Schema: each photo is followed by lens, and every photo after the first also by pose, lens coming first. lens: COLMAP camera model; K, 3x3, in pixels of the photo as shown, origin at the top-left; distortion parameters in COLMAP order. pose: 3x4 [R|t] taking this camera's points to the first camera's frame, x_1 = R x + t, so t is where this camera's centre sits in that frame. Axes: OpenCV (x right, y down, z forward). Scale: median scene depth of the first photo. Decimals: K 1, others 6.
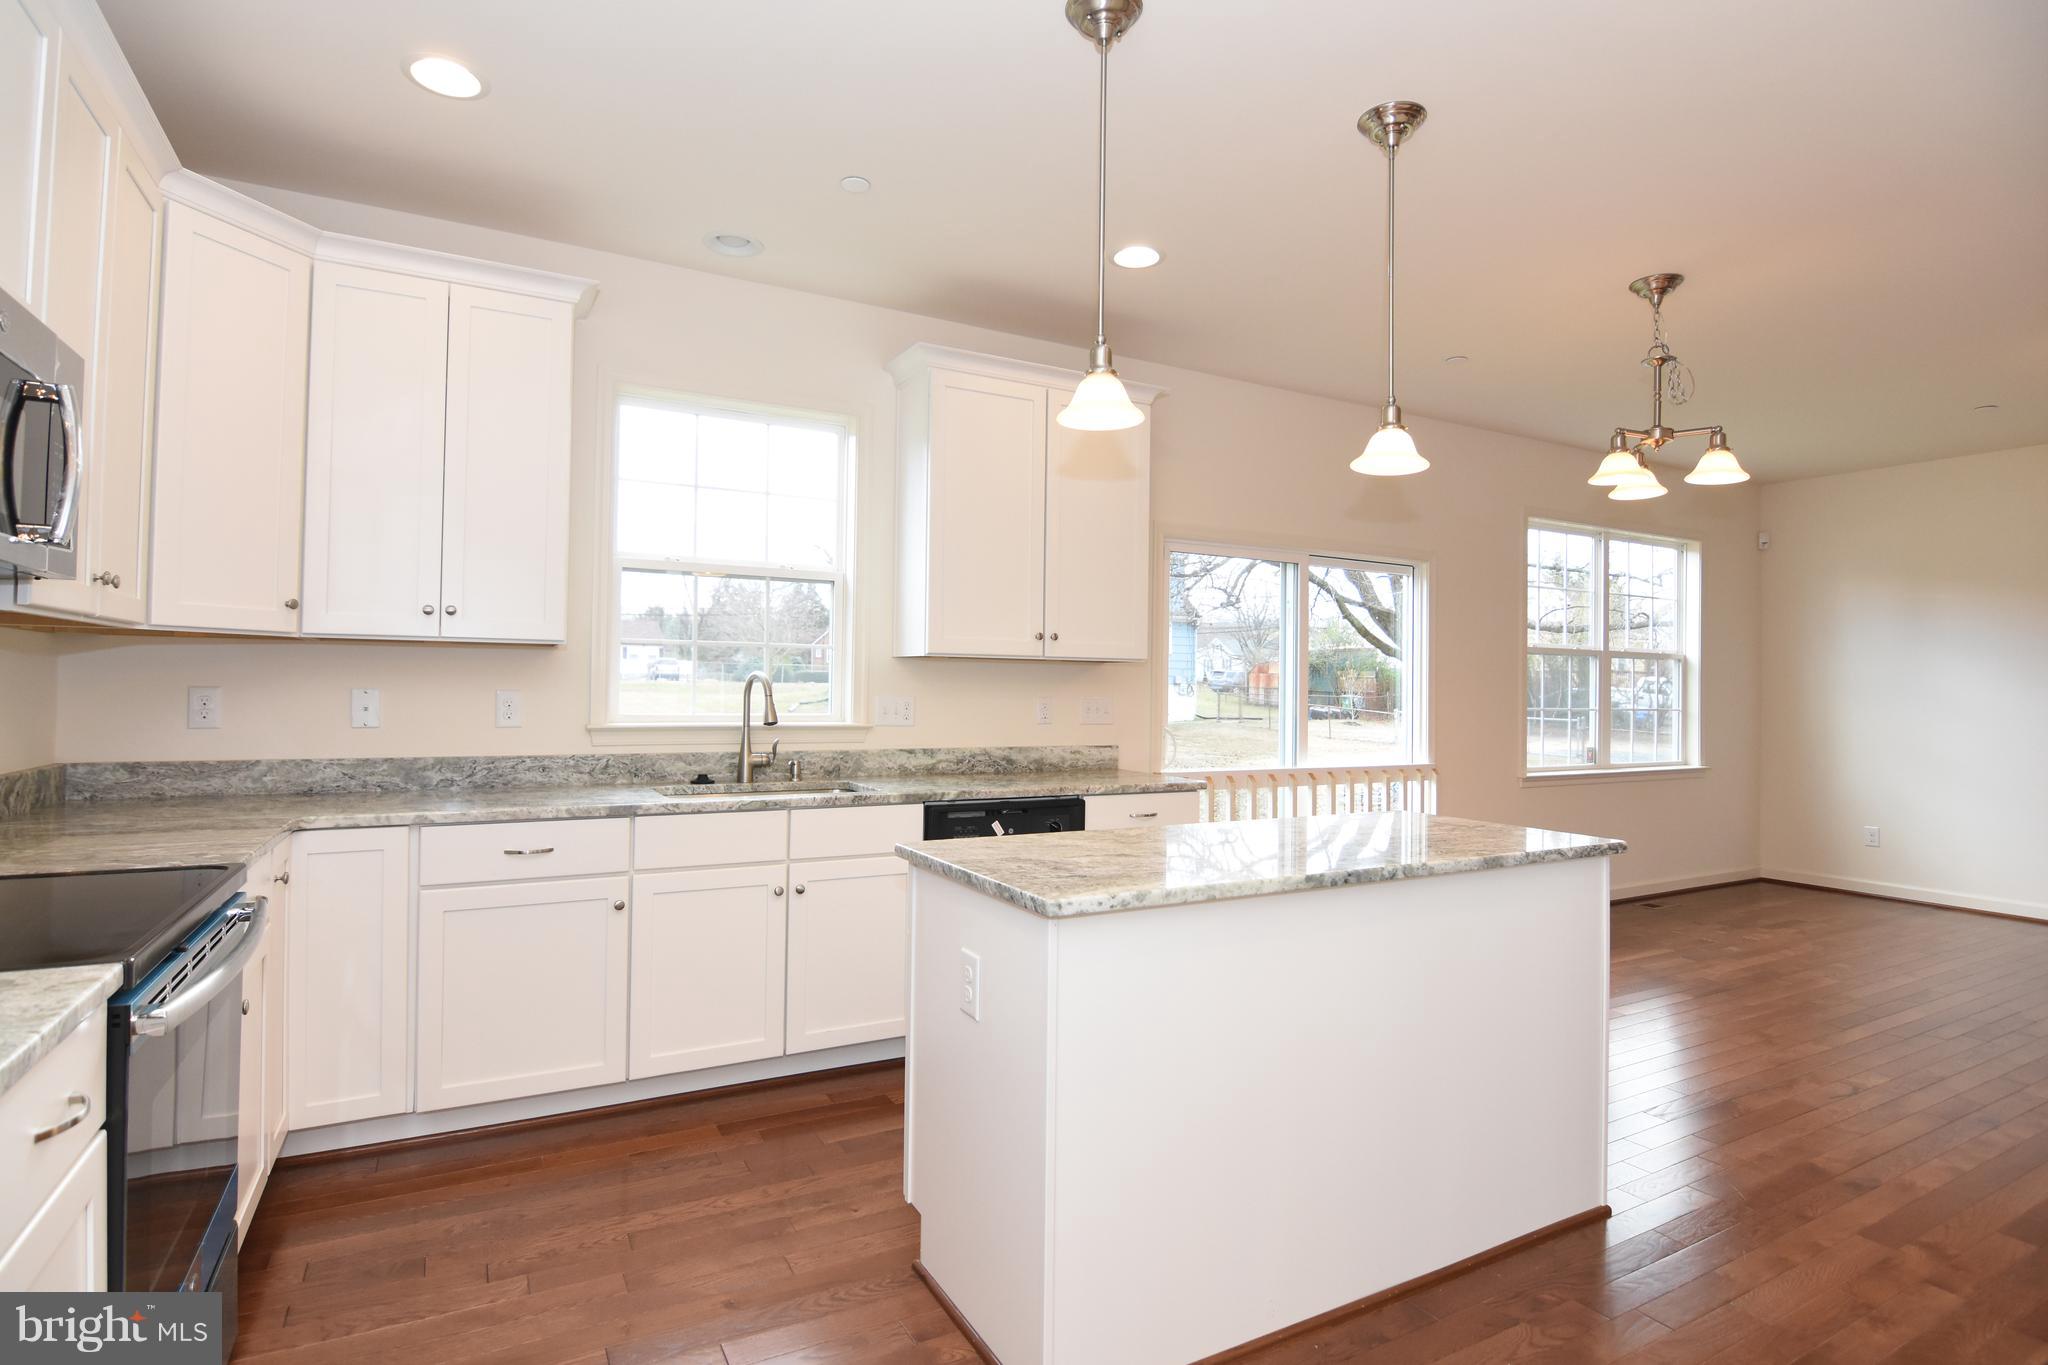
lens RADIAL K [[1015.1, 0, 1028.3], [0, 1015.1, 676.3], [0, 0, 1]] dist [0.003811, -0.003088]
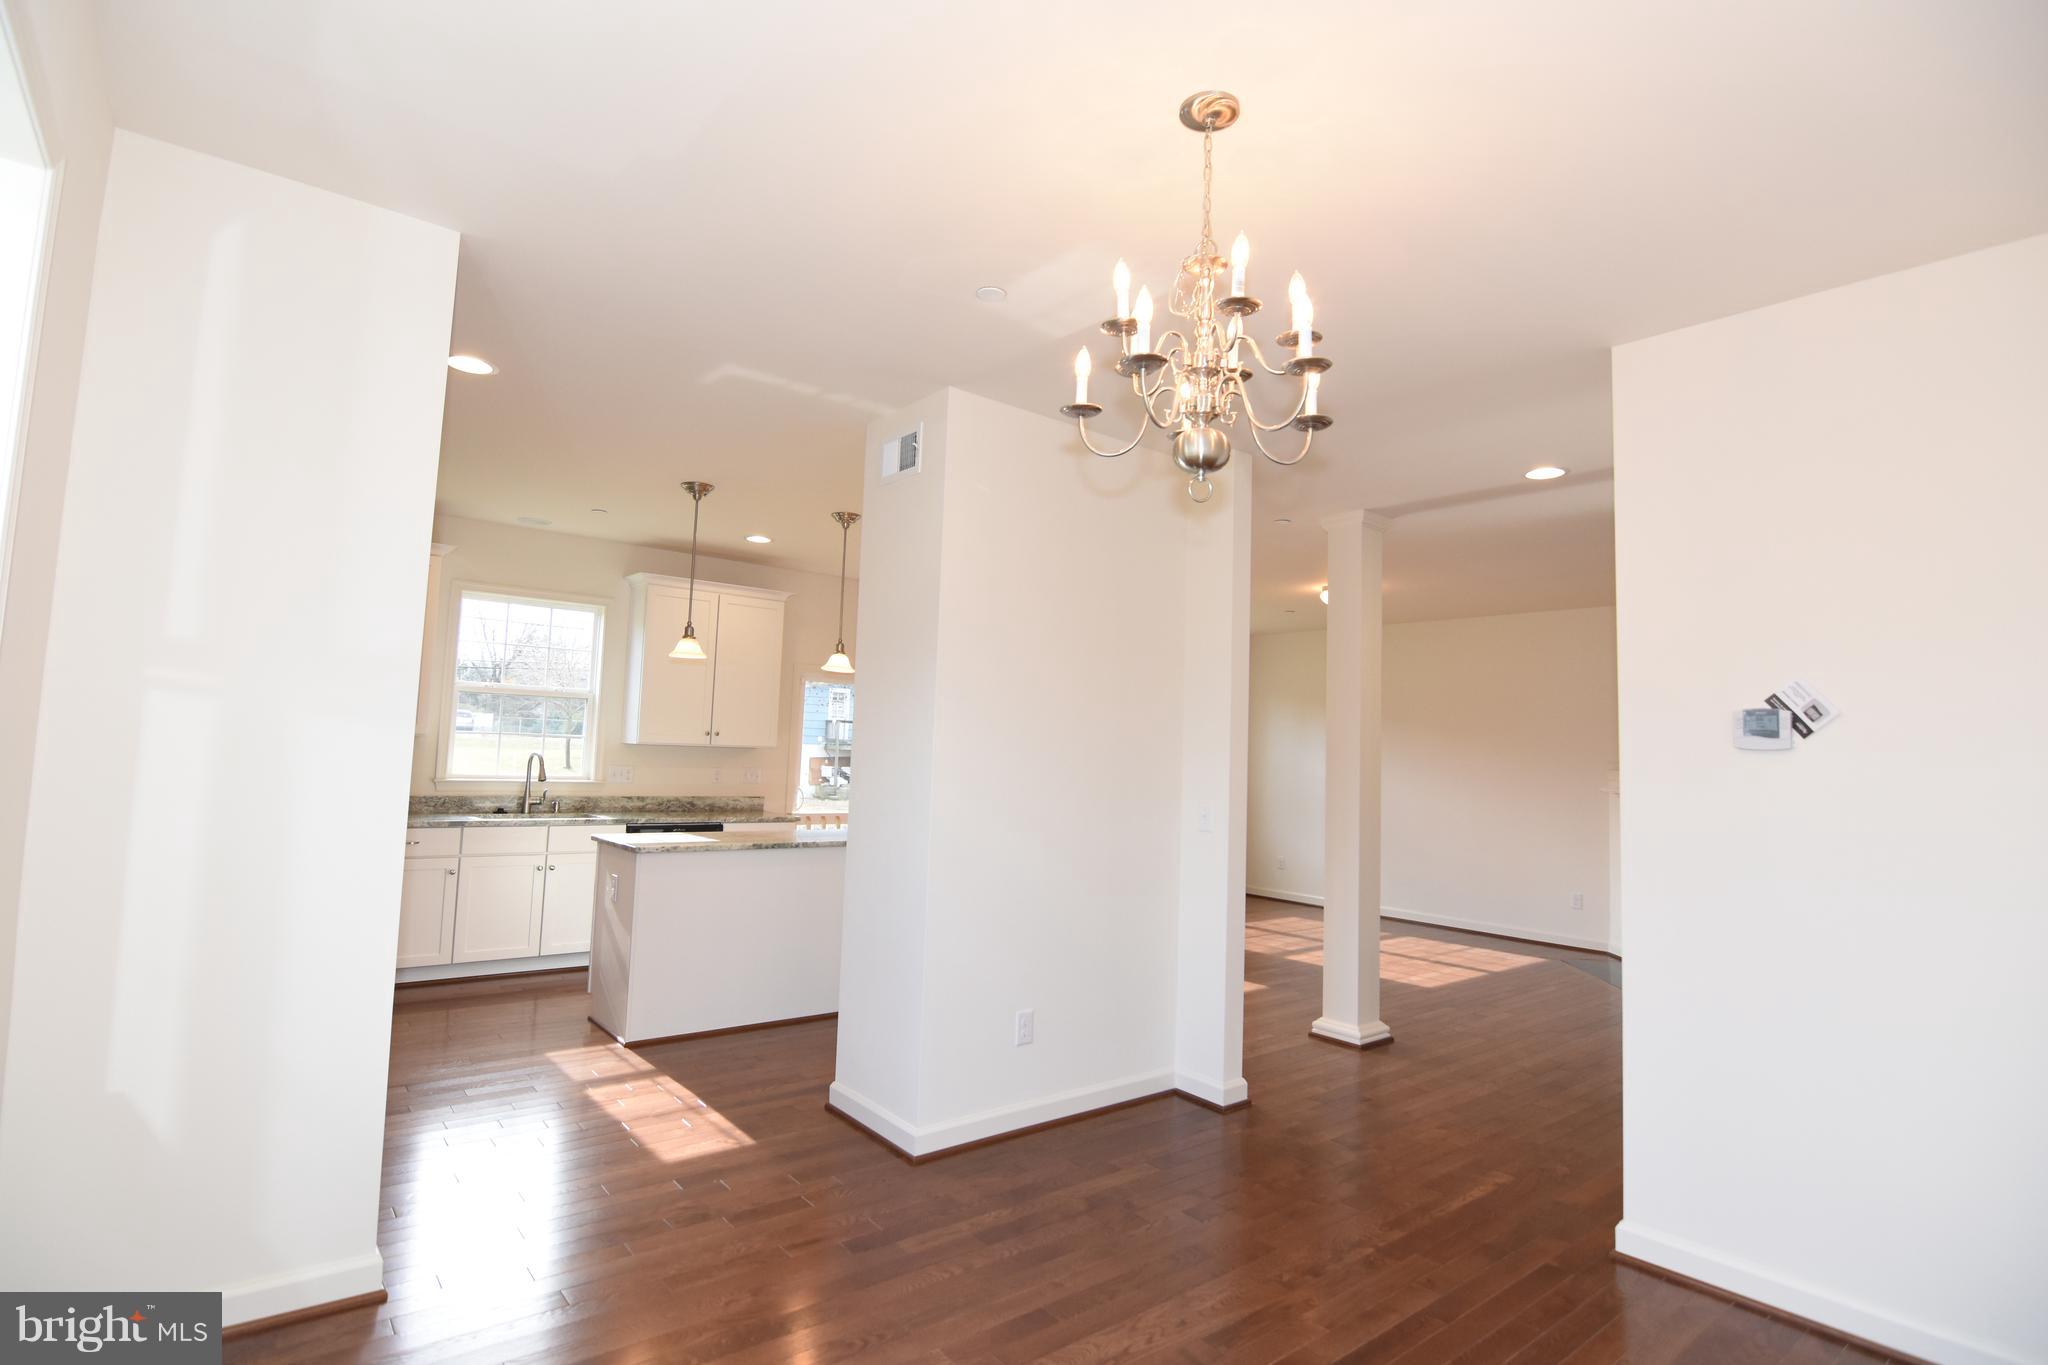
lens RADIAL K [[1015.1, 0, 1027.7], [0, 1015.1, 673.6], [0, 0, 1]] dist [0.003811, -0.003088]
pose [[0.984786, 0.033403, 0.170532, 0.266464], [-0.022083, 0.997451, -0.067849, -0.036981], [-0.172364, 0.063051, 0.983013, -0.887127]]
